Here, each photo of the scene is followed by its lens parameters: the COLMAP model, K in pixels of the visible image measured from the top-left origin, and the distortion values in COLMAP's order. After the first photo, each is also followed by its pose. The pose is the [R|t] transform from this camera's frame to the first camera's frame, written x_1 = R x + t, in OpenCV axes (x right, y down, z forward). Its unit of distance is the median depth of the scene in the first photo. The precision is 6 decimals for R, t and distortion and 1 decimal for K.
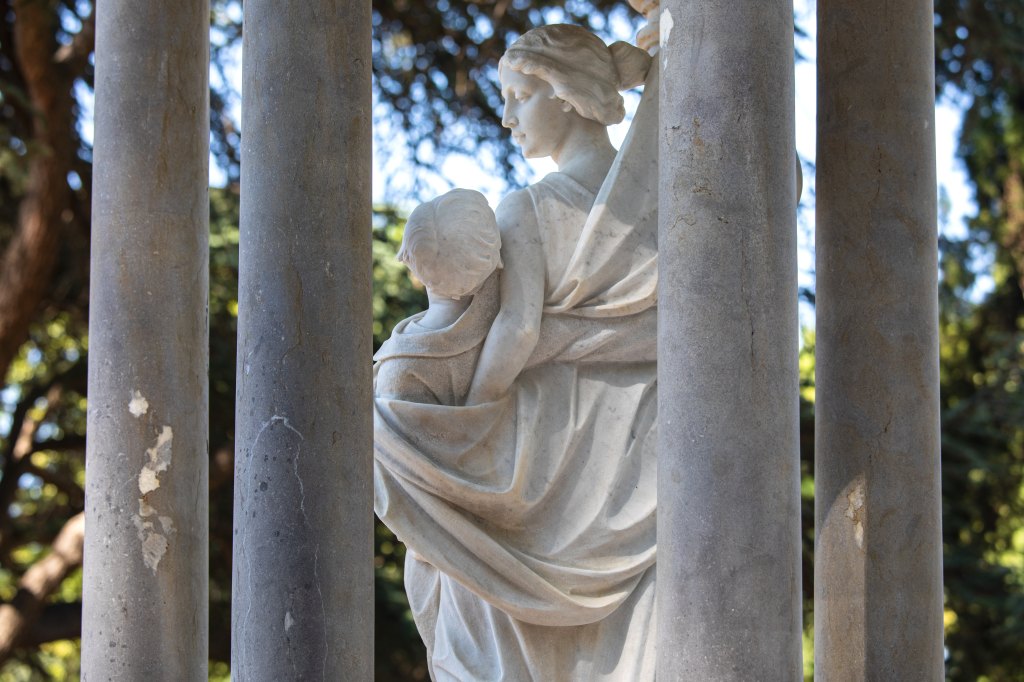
lens RADIAL K [[2865.4, 0, 512.0], [0, 2865.4, 341.0], [0, 0, 1]] dist [-0.038811, 0.292073]
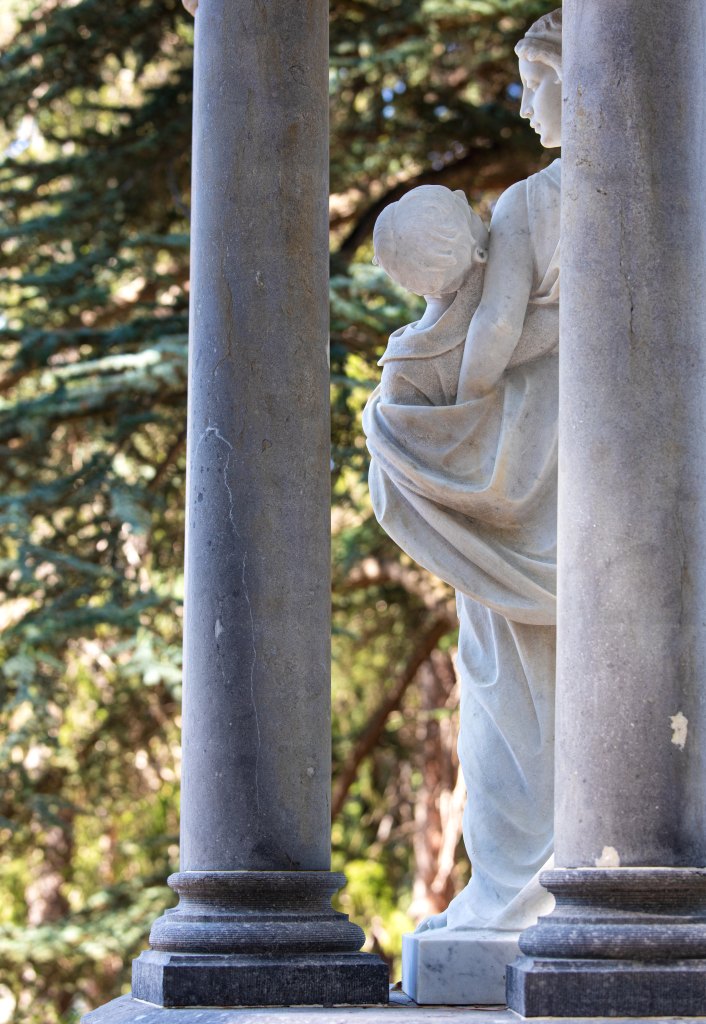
lens RADIAL K [[2643.7, 0, 353.0], [0, 2643.7, 512.0], [0, 0, 1]] dist [-0.117271, 0.141315]
pose [[0.909701, -0.047143, -0.412579, 0.326087], [0.068337, 0.996985, 0.036757, 0.023534], [0.409602, -0.061632, 0.910180, 0.157082]]
